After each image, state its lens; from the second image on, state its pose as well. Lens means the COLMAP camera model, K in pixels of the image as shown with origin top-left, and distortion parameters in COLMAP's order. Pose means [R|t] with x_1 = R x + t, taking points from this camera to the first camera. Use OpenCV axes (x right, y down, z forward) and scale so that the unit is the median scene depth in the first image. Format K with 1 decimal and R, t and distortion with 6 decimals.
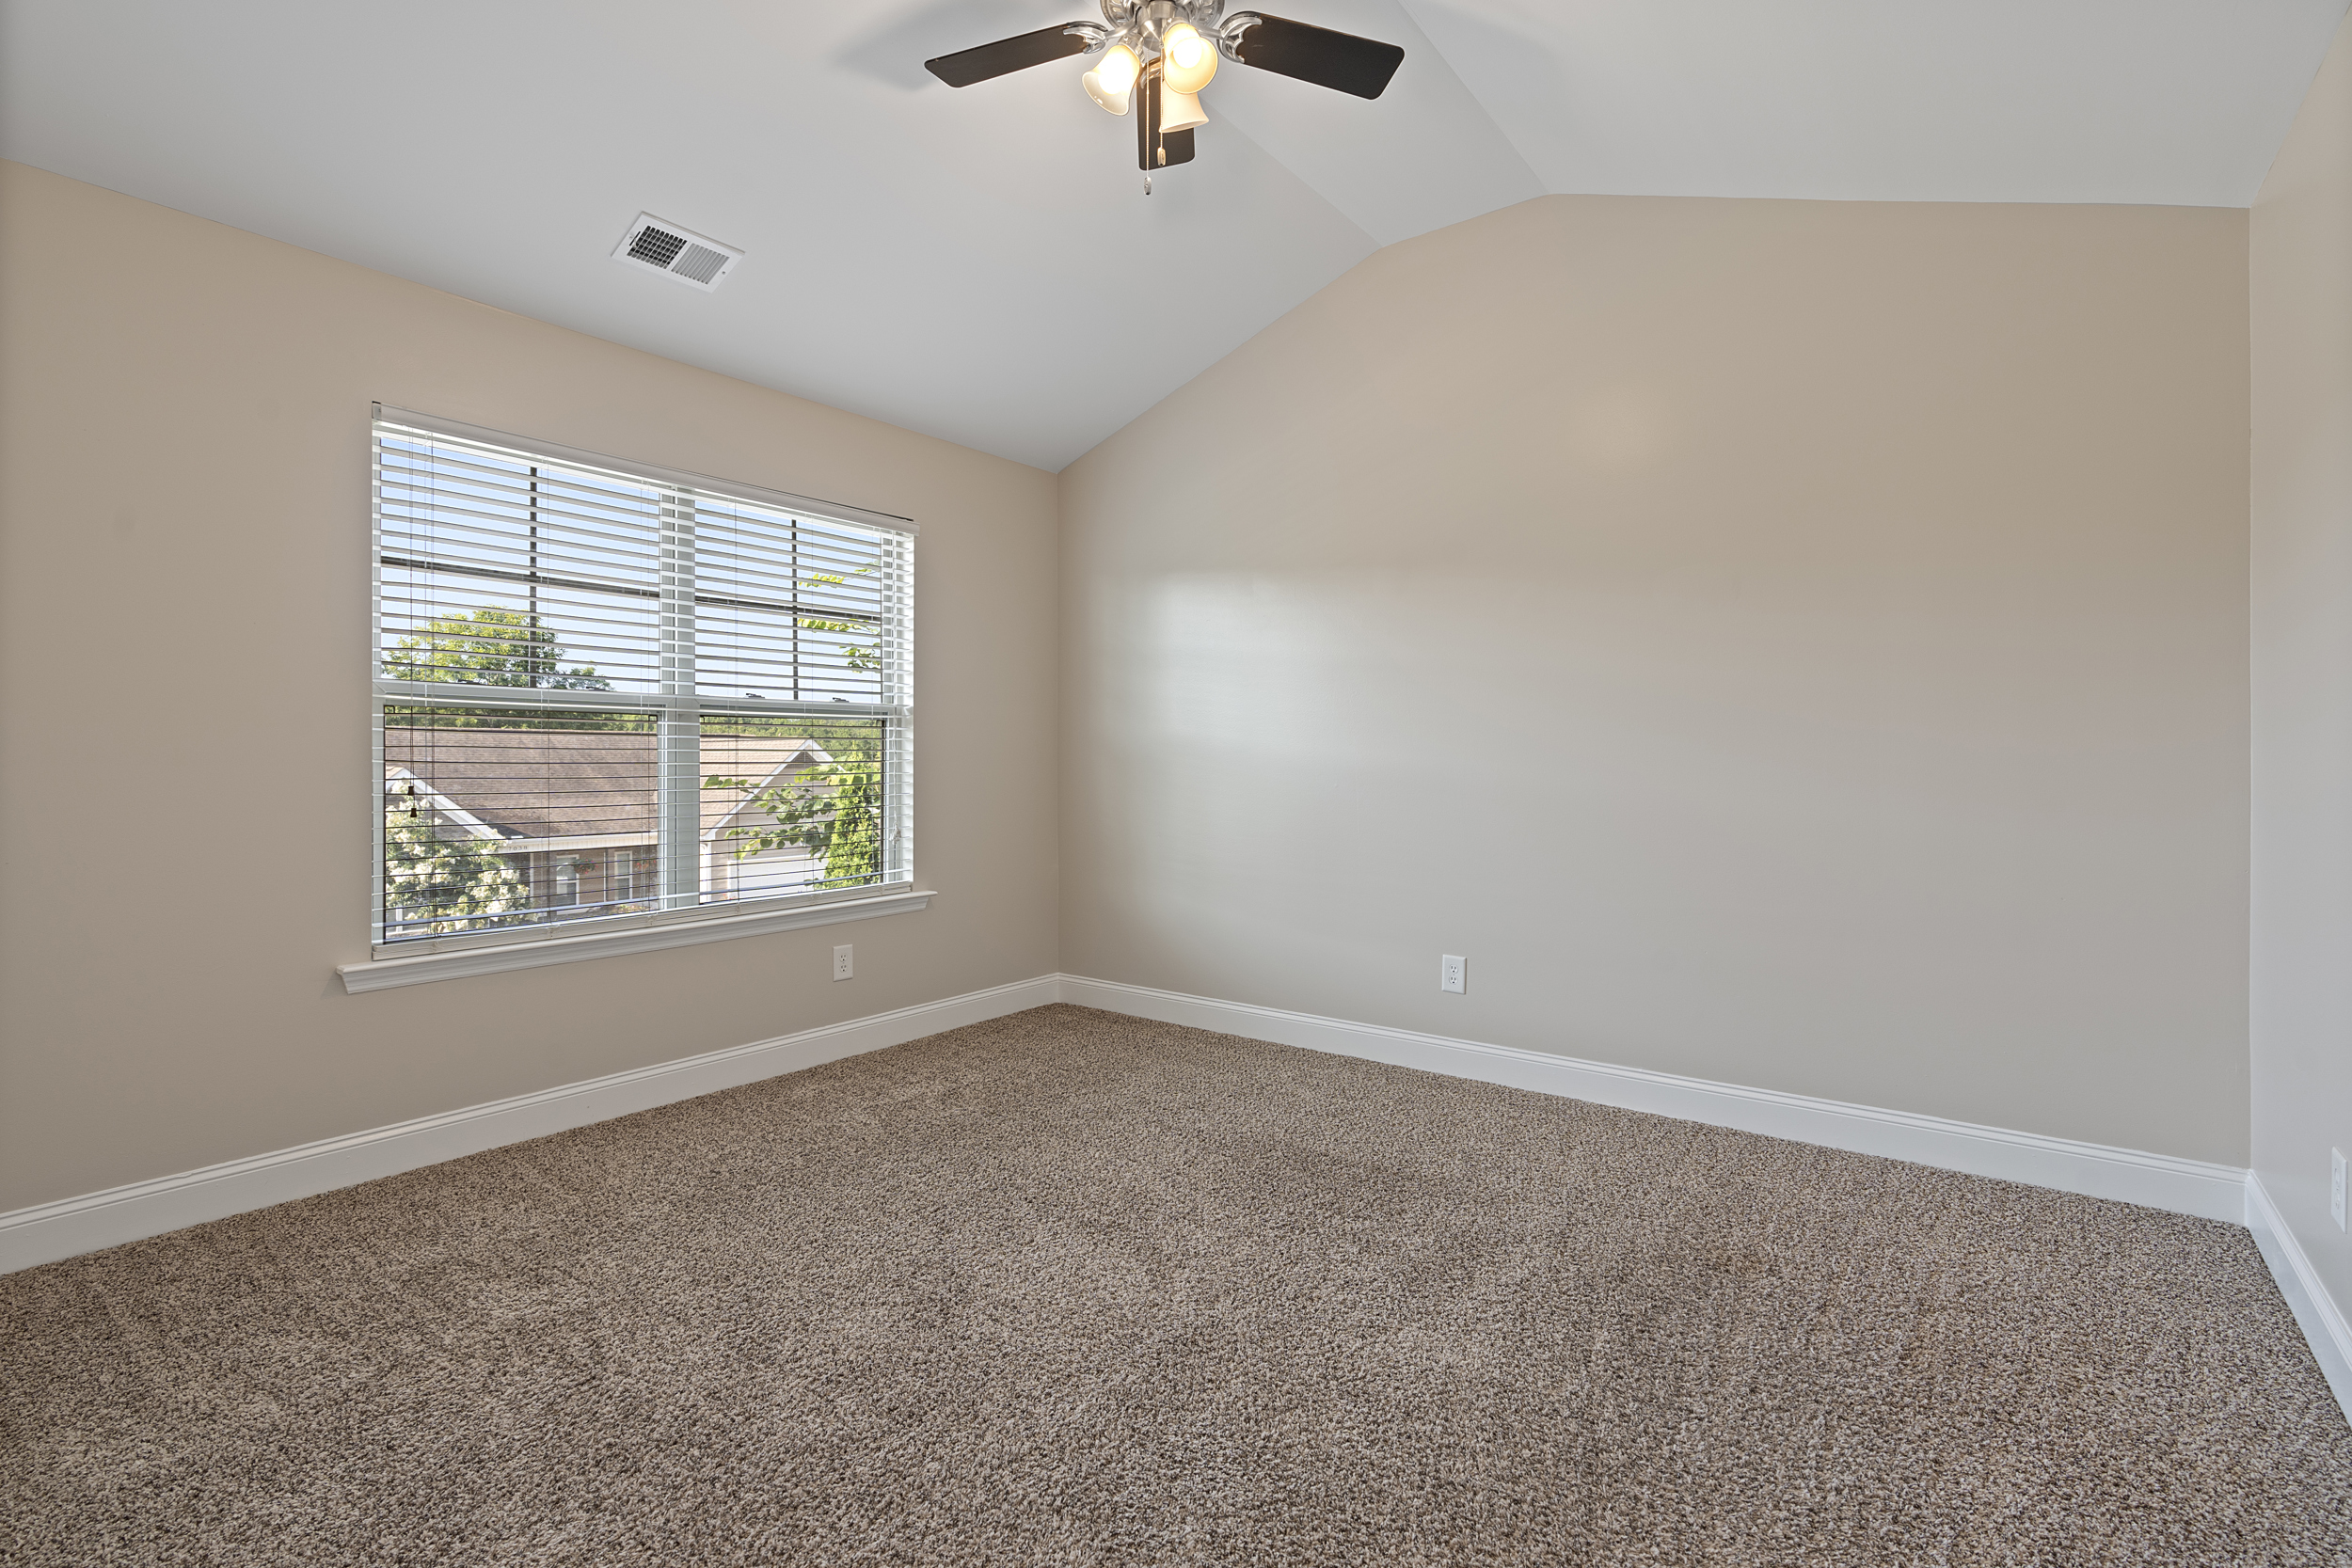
lens RADIAL K [[1066.4, 0, 1188.7], [0, 1066.4, 769.9], [0, 0, 1]] dist [-0.007173, 0.002643]
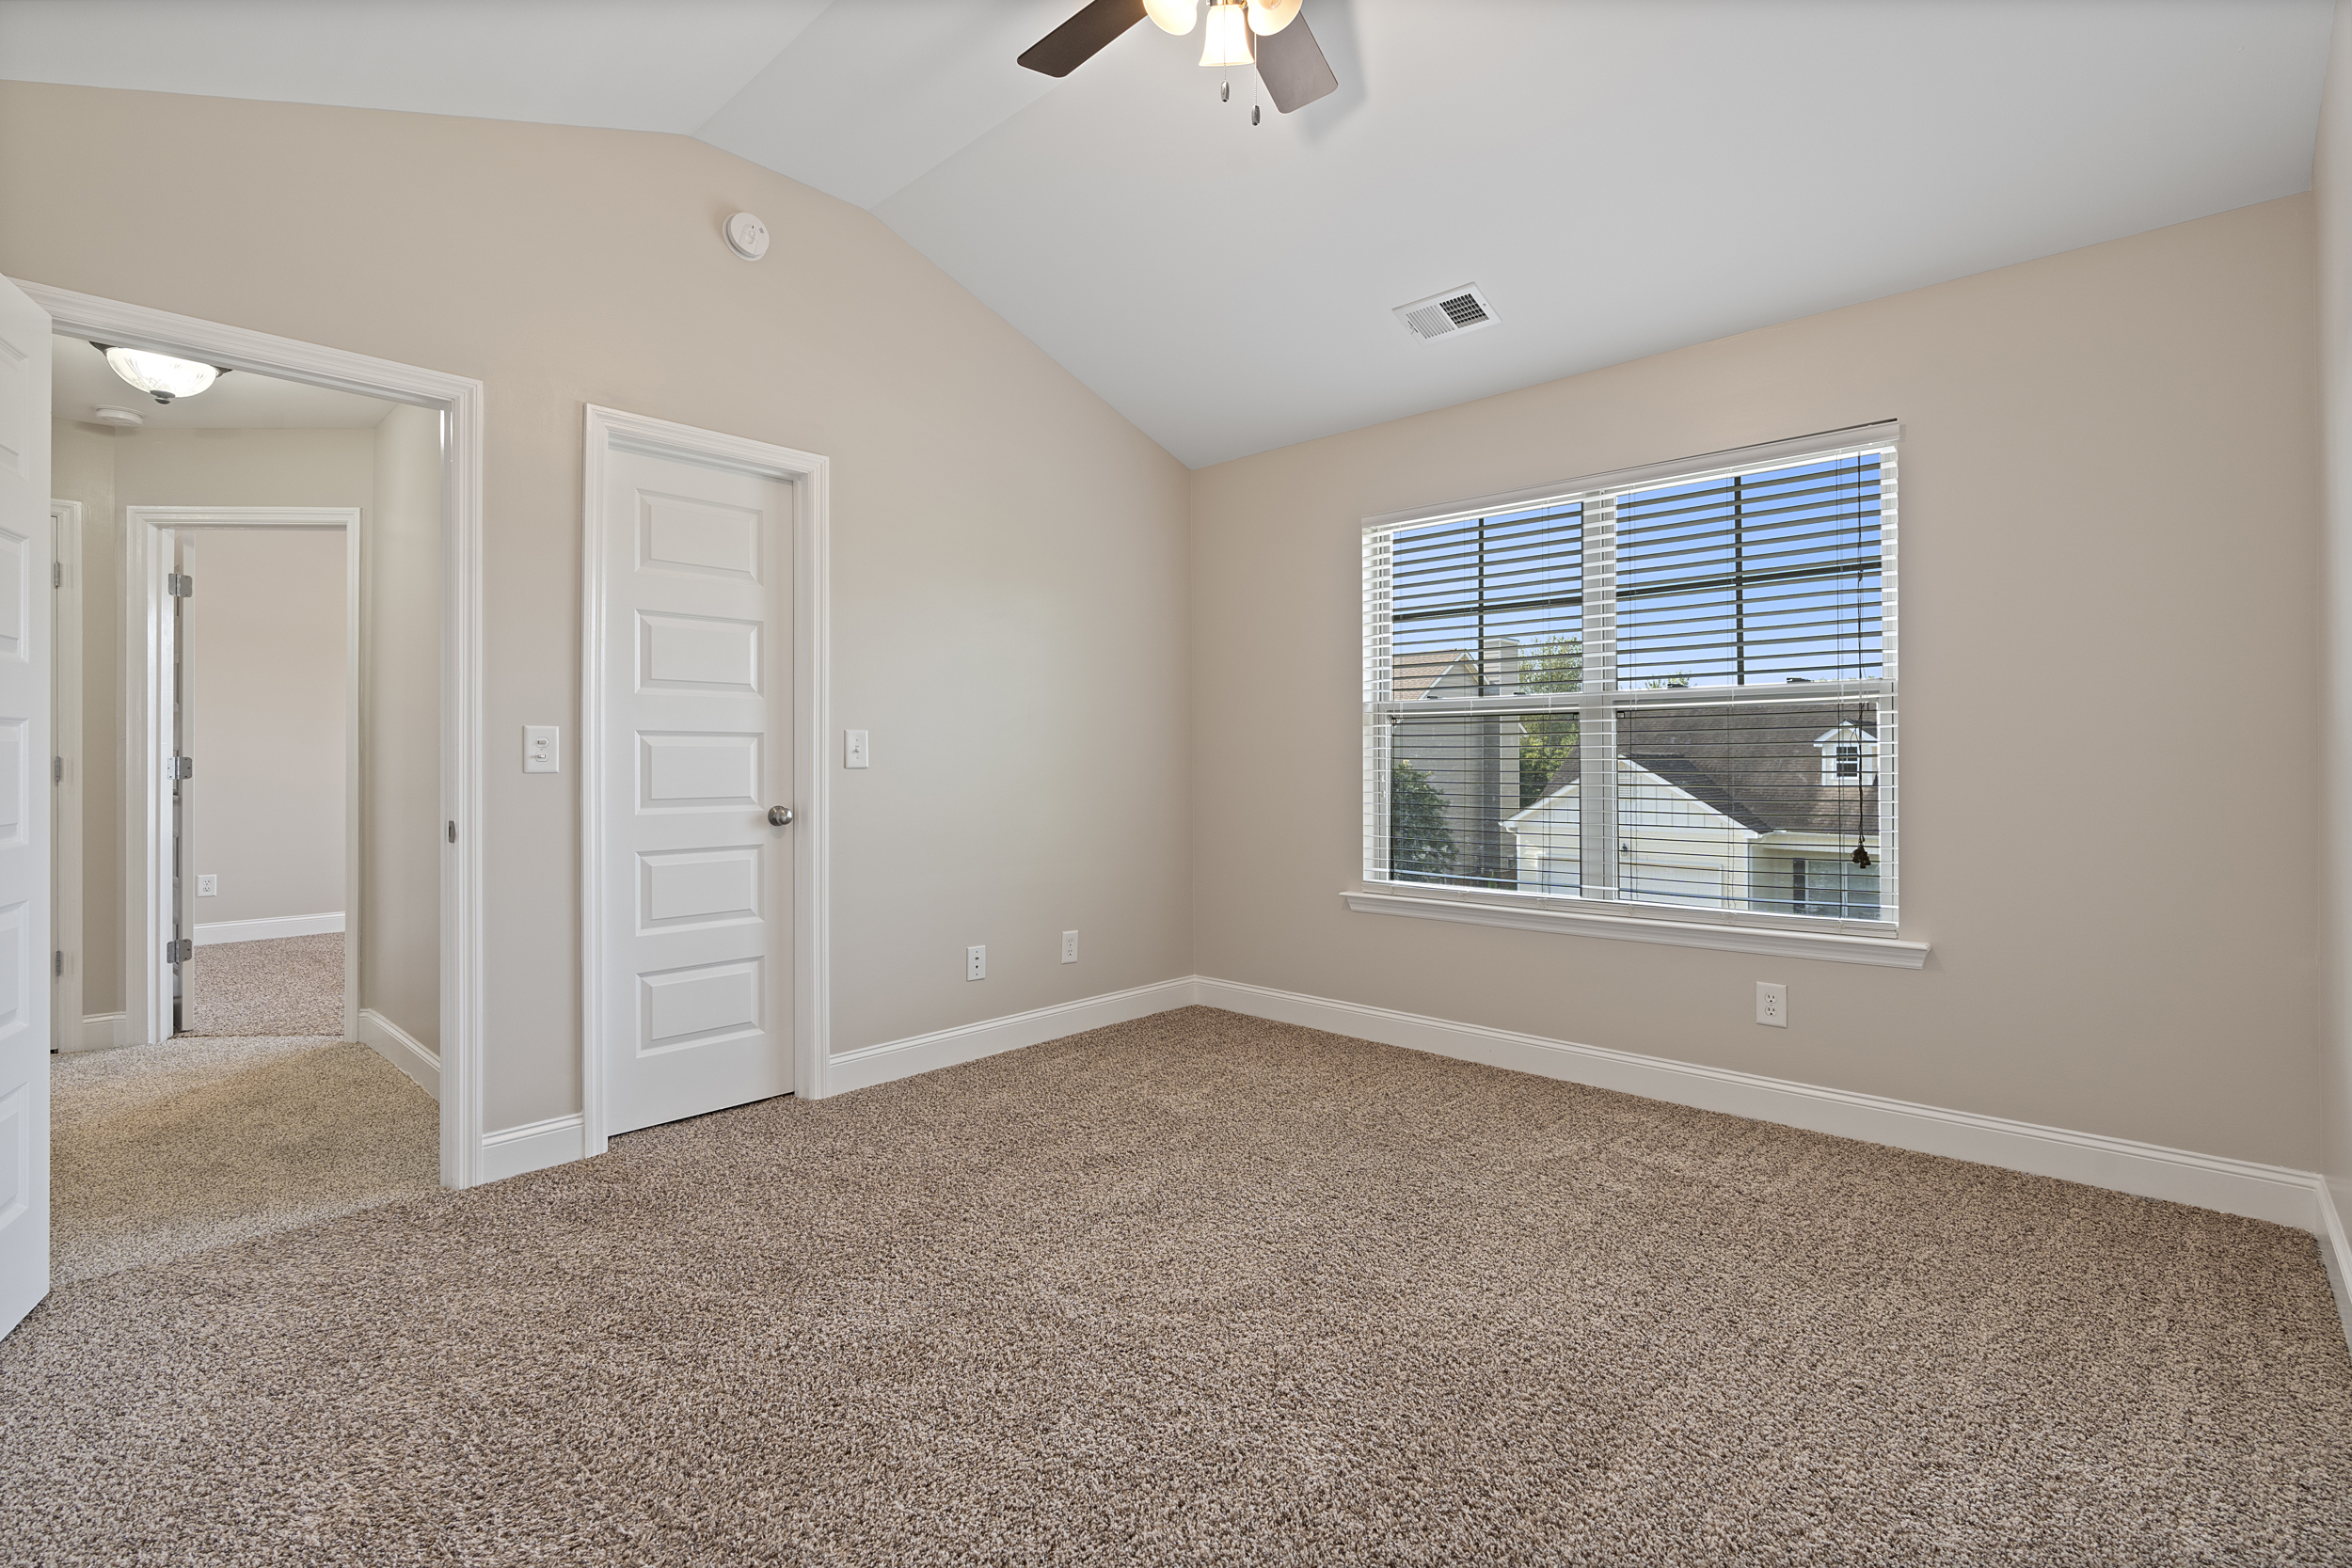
lens RADIAL K [[1066.4, 0, 1188.8], [0, 1066.4, 770.9], [0, 0, 1]] dist [-0.007173, 0.002643]
pose [[-0.092627, 0.010588, -0.995645, 0.530724], [-0.005908, 0.999920, 0.011183, -0.003905], [0.995683, 0.006918, -0.092557, 0.640440]]
